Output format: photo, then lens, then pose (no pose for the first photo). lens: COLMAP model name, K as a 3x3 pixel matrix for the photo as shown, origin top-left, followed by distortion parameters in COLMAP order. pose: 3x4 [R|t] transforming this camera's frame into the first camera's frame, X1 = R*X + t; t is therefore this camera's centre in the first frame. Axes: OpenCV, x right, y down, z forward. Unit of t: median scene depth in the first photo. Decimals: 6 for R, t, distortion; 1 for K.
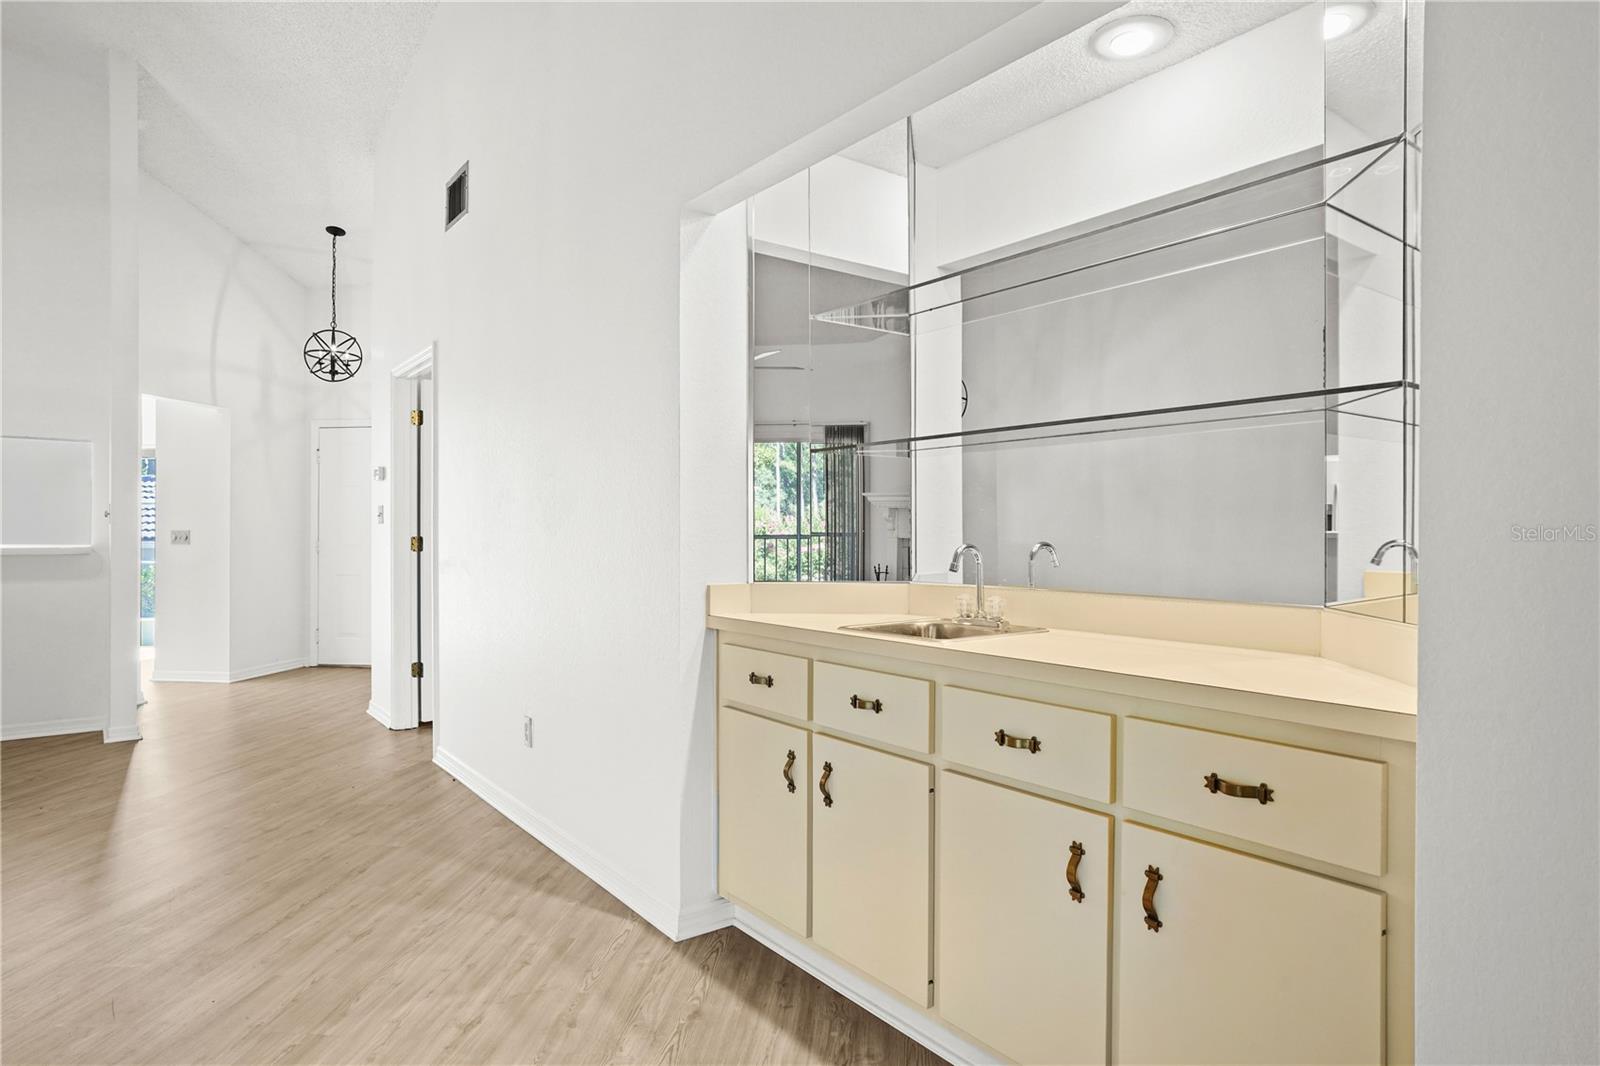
lens RADIAL K [[922.1, 0, 794.7], [0, 922.1, 536.4], [0, 0, 1]] dist [-0.064114, 0.070477]
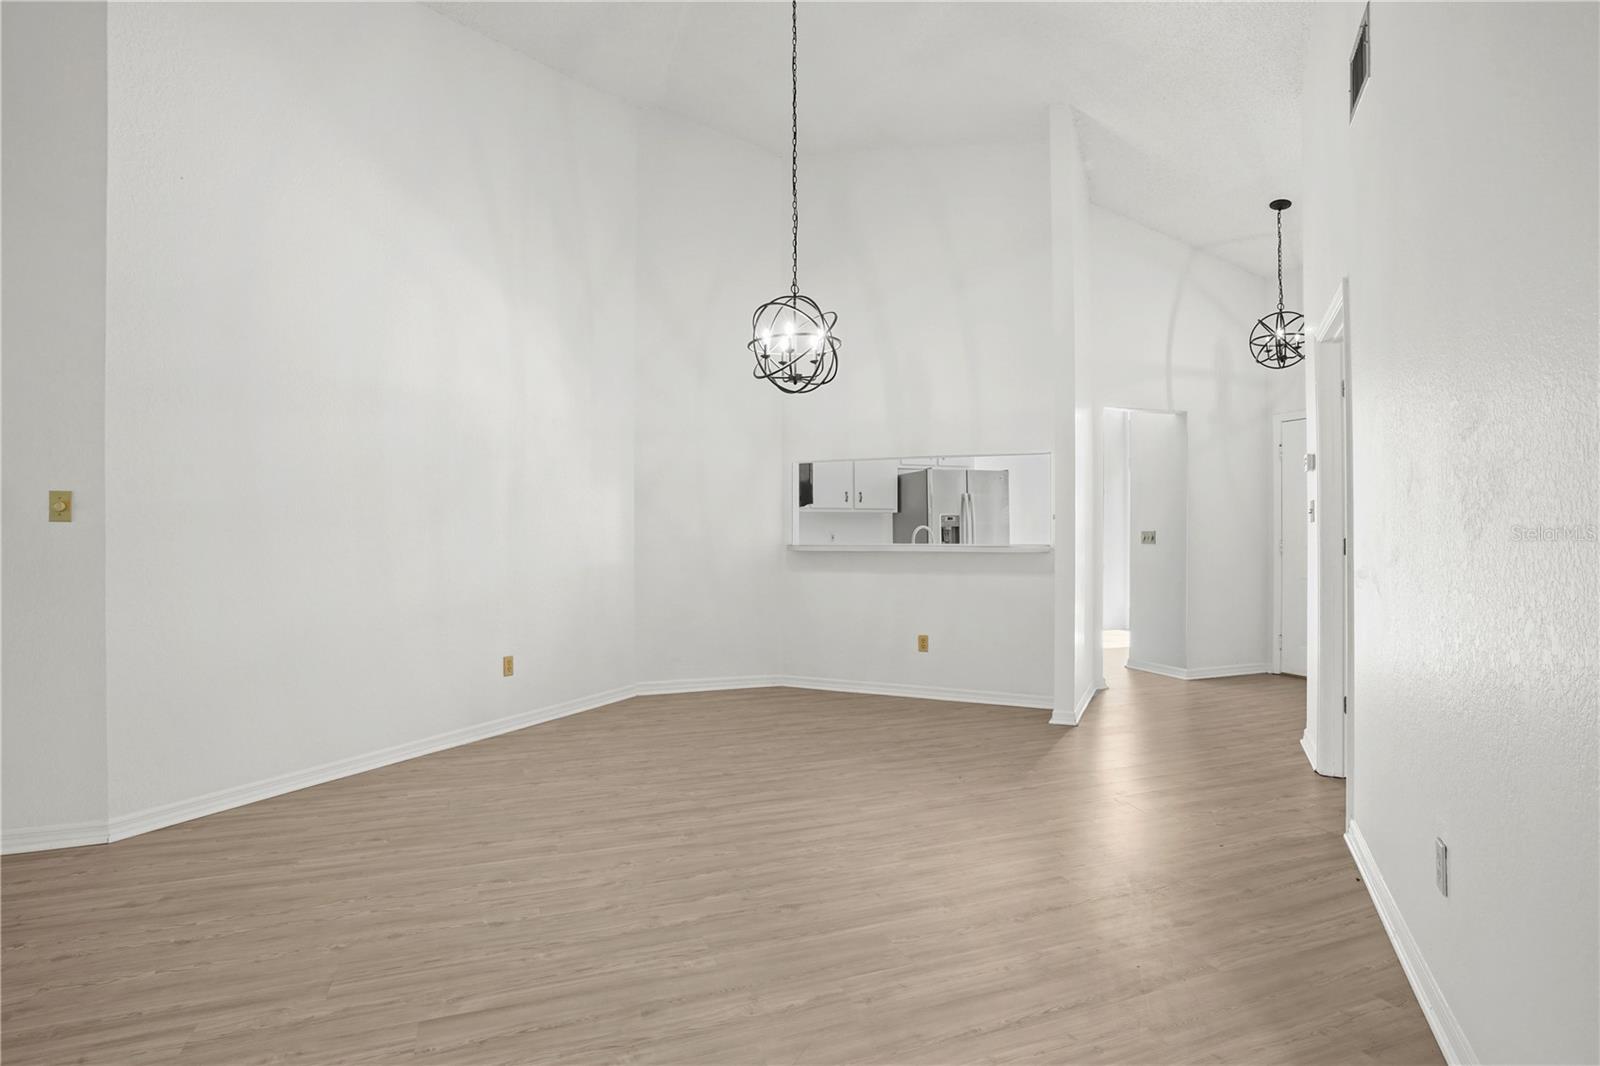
lens RADIAL K [[815.5, 0, 798.4], [0, 815.5, 528.8], [0, 0, 1]] dist [-0.078781, 0.042075]
pose [[0.448821, -0.008216, -0.893584, -0.023765], [-0.000363, 0.999956, -0.009376, -0.000890], [0.893621, 0.004532, 0.448799, 0.438481]]
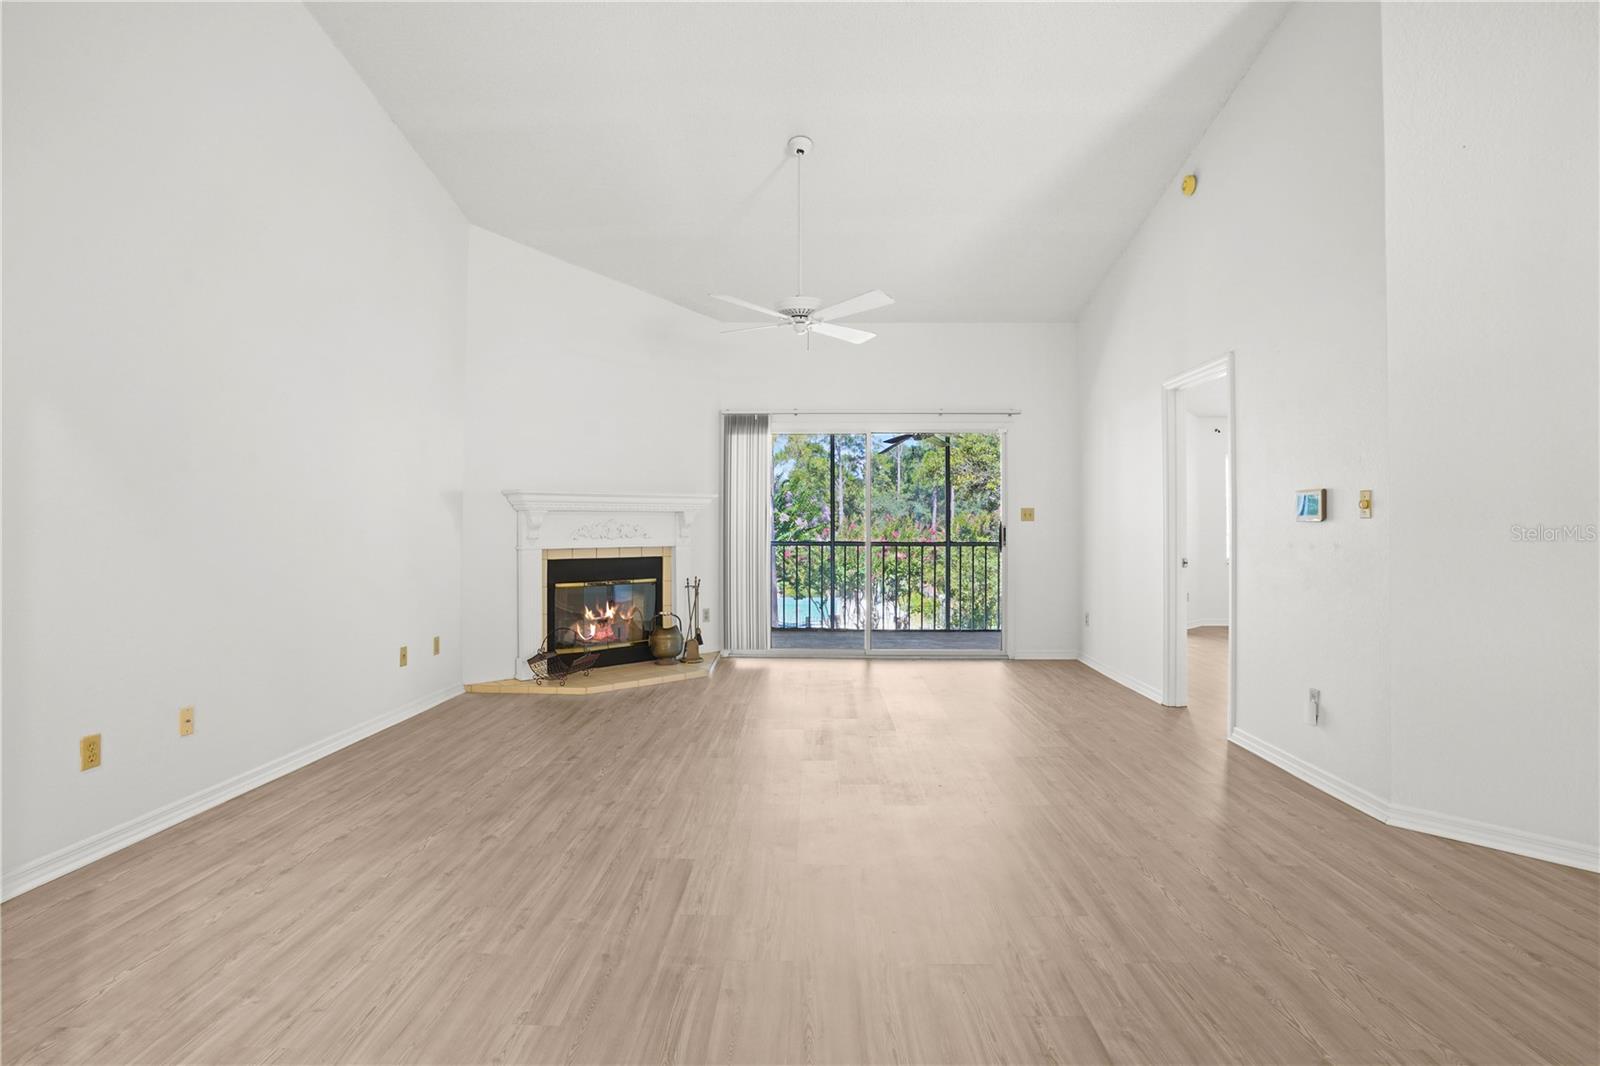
lens RADIAL K [[791.7, 0, 801.6], [0, 791.7, 510.3], [0, 0, 1]] dist [-0.074373, 0.033615]
pose [[-0.996206, -0.005986, -0.086820, -0.408596], [-0.004186, 0.999773, -0.020905, -0.003556], [0.086925, -0.020463, -0.996005, 1.001808]]
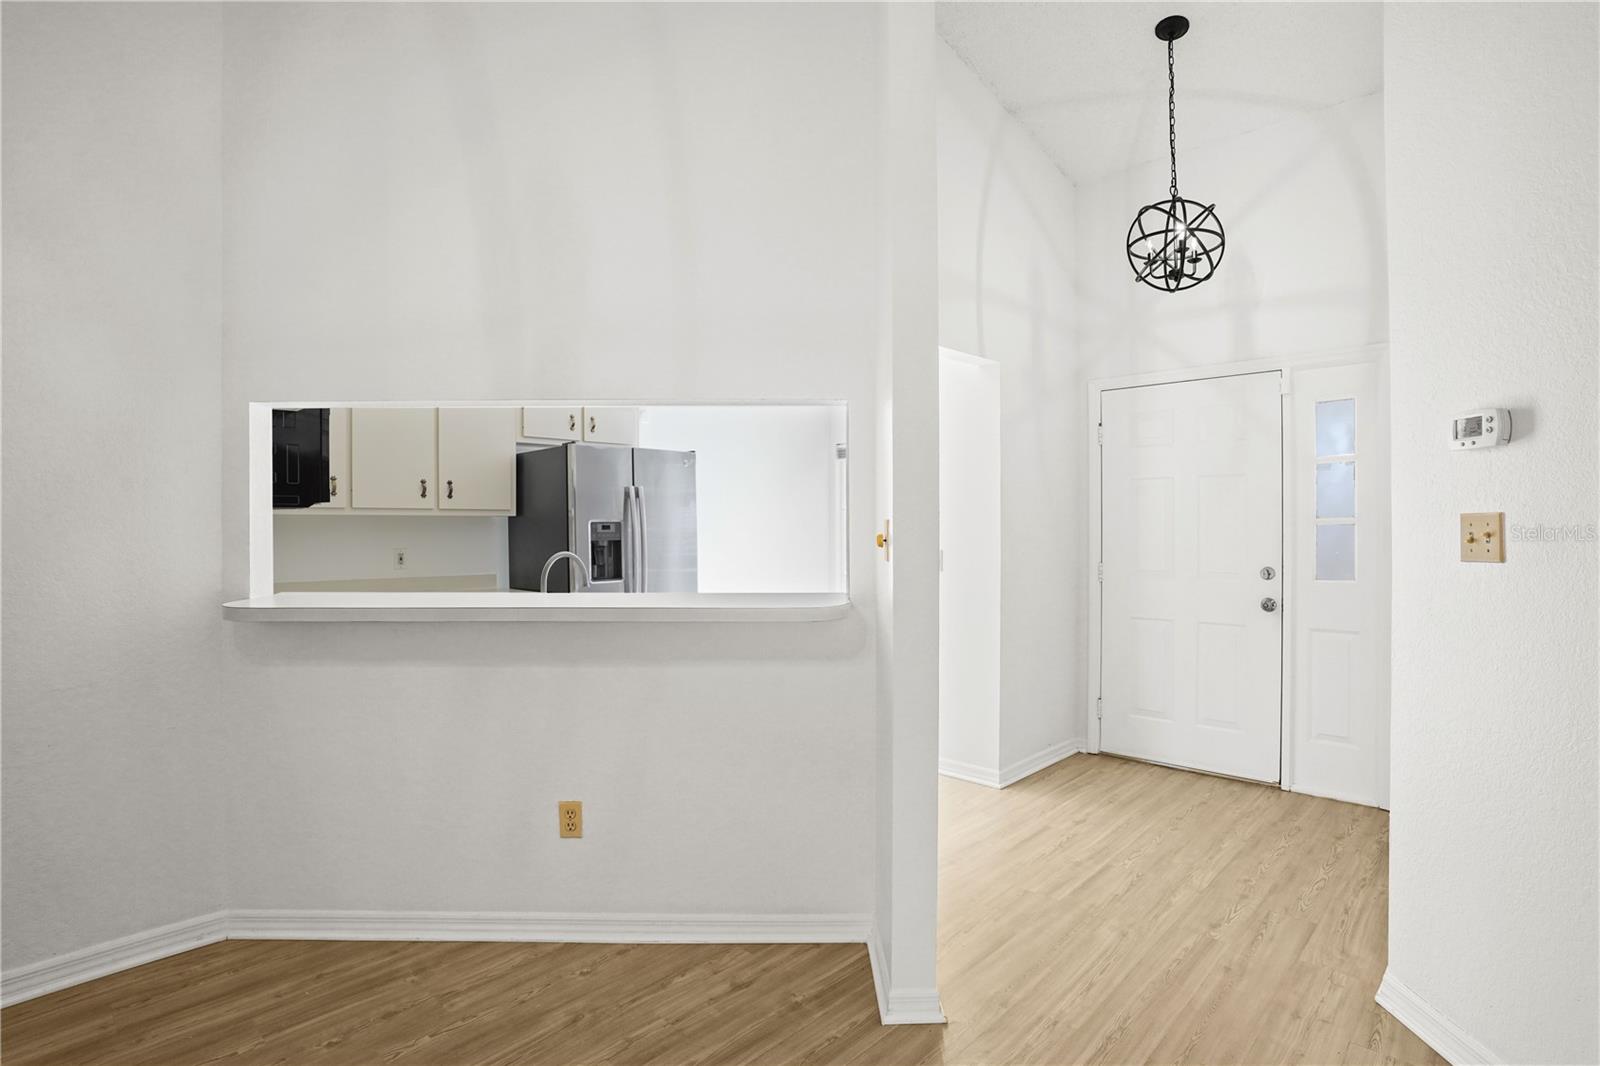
lens RADIAL K [[815.5, 0, 798.4], [0, 815.5, 528.8], [0, 0, 1]] dist [-0.078781, 0.042075]
pose [[0.790981, -0.002048, -0.611837, -0.827118], [0.004074, 0.999990, 0.001920, -0.053407], [0.611827, -0.004011, 0.790981, 0.992130]]
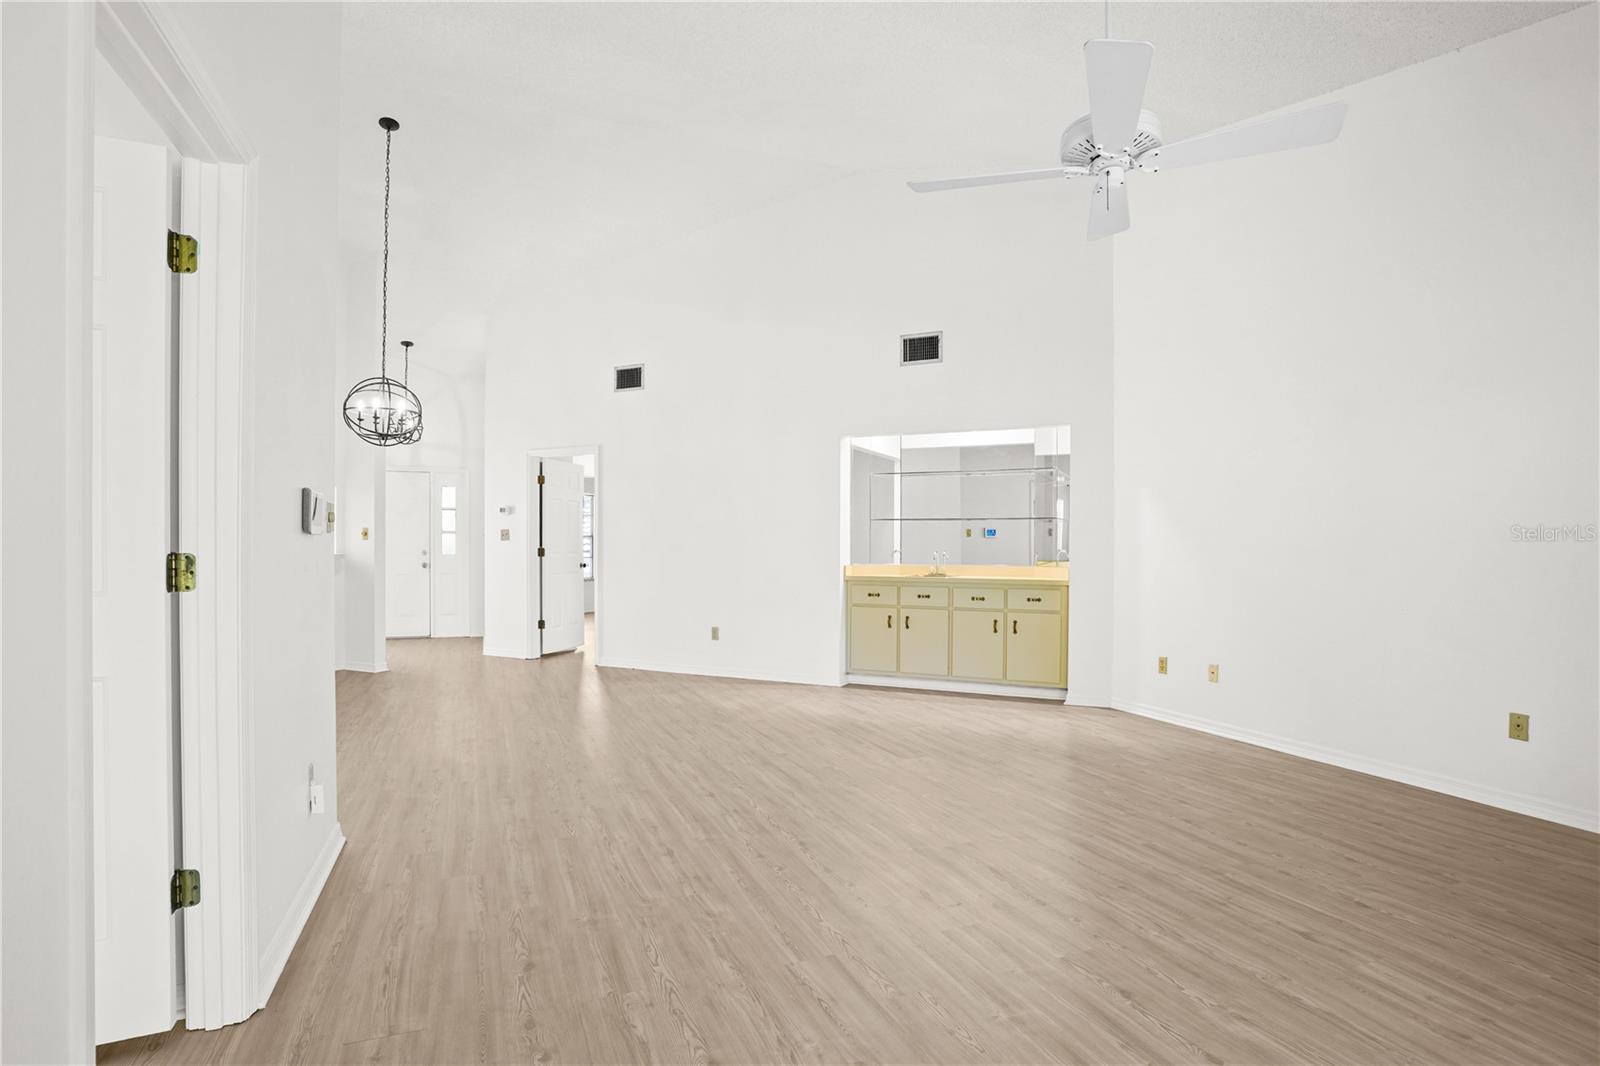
lens RADIAL K [[806.8, 0, 804.4], [0, 806.8, 551.9], [0, 0, 1]] dist [-0.096245, 0.048526]
pose [[0.879943, -0.000583, 0.475078, -1.162420], [-0.001768, 0.999988, 0.004501, -0.001154], [-0.475075, -0.004801, 0.879932, -0.971138]]
